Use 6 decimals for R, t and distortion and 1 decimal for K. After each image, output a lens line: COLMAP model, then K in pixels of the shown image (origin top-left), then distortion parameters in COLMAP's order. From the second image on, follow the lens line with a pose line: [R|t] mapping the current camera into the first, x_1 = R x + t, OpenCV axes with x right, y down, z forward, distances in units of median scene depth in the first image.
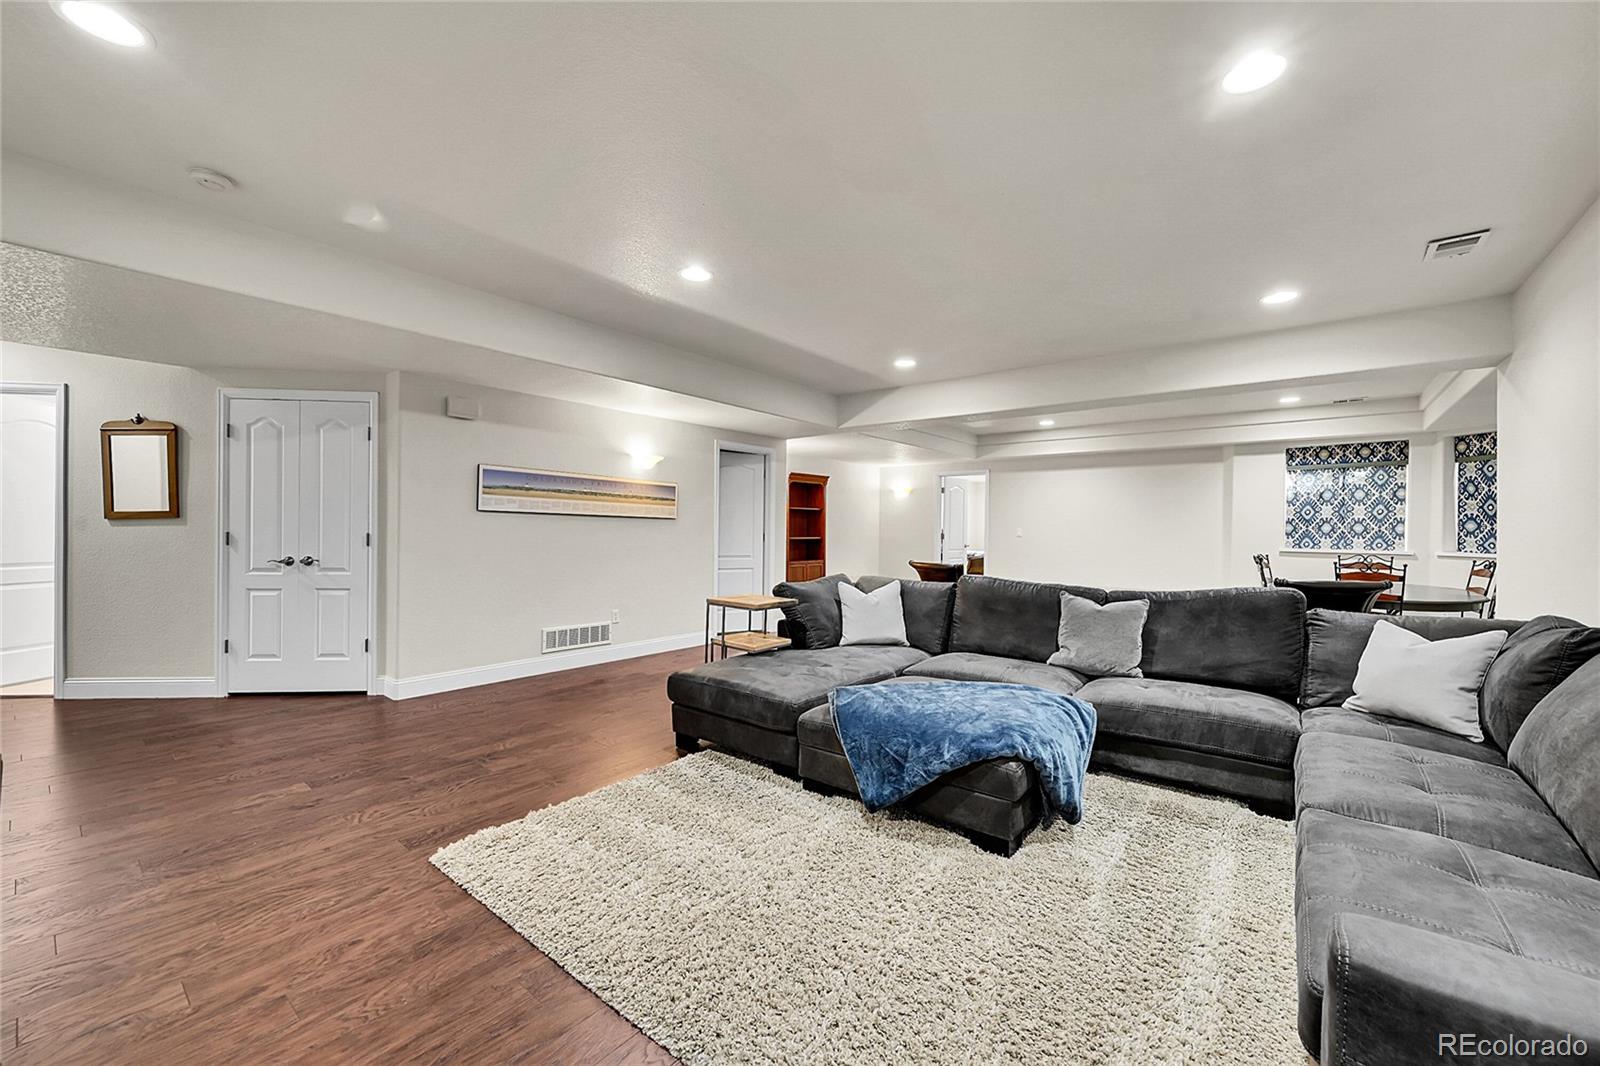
lens RADIAL K [[630.5, 0, 795.2], [0, 630.5, 531.6], [0, 0, 1]] dist [-0.000198, 0.000026]
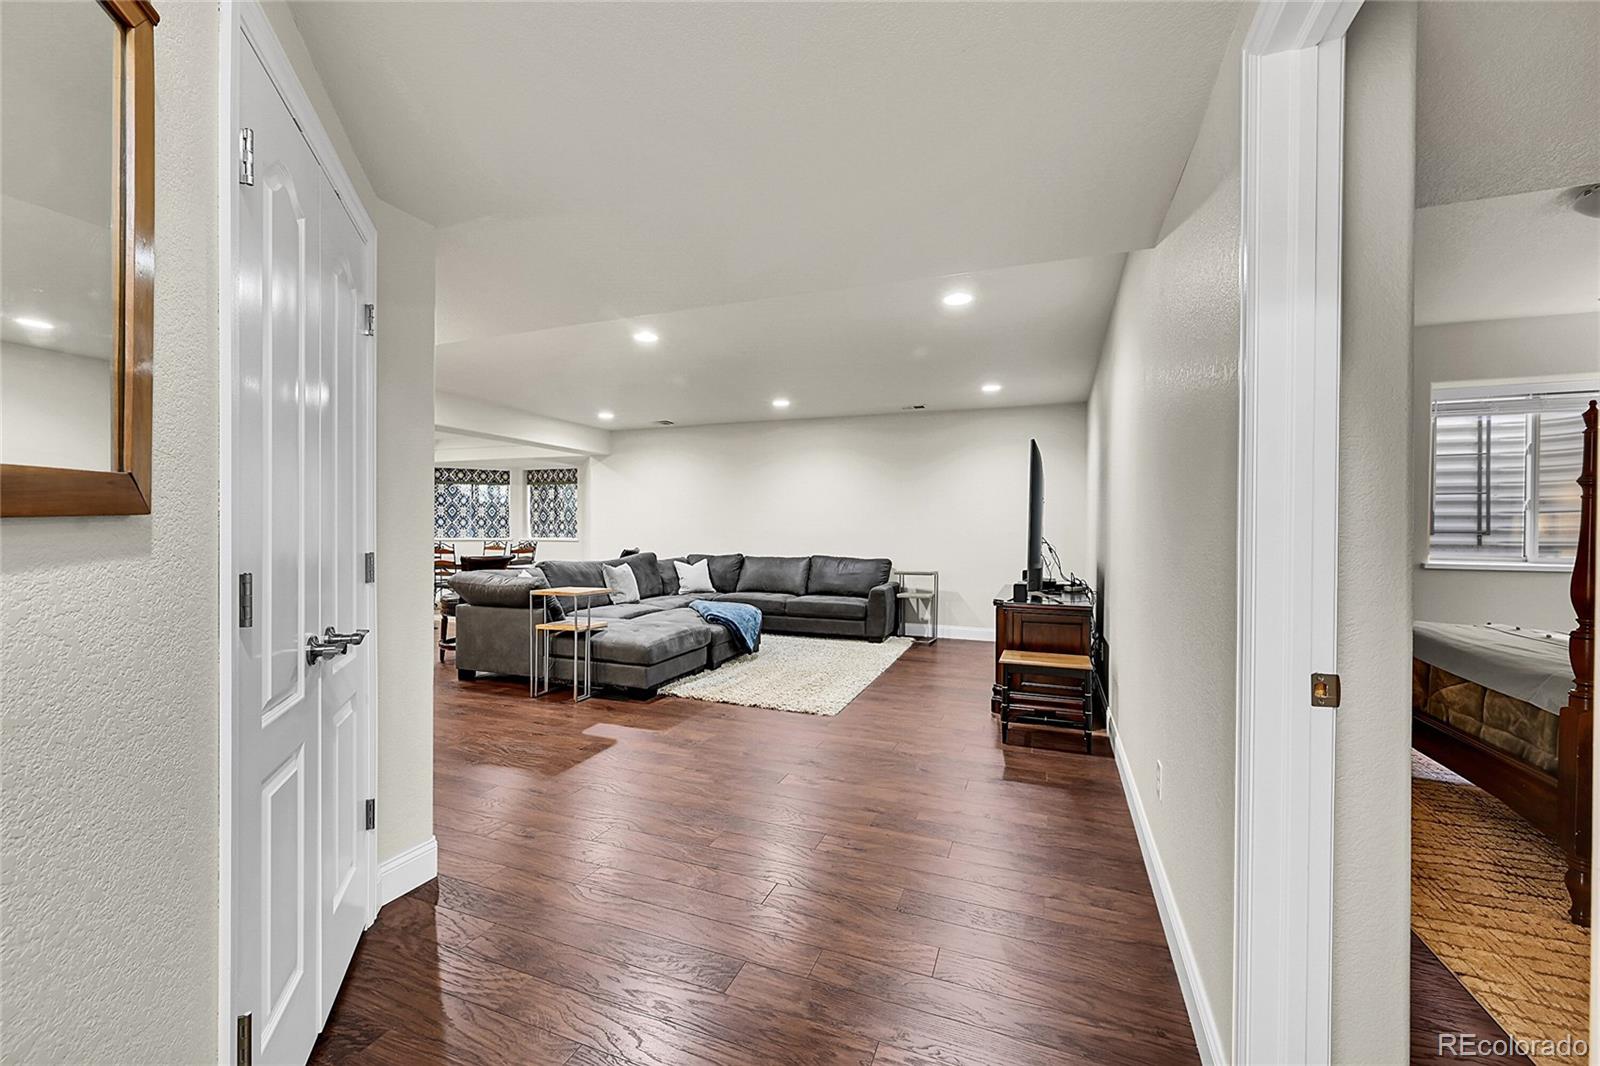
lens RADIAL K [[630.5, 0, 795.2], [0, 630.5, 531.6], [0, 0, 1]] dist [-0.000198, 0.000026]
pose [[-0.301628, -0.022639, 0.953157, -1.734761], [-0.010188, 0.999737, 0.020522, -0.038548], [-0.953371, -0.003520, -0.301780, 1.264460]]
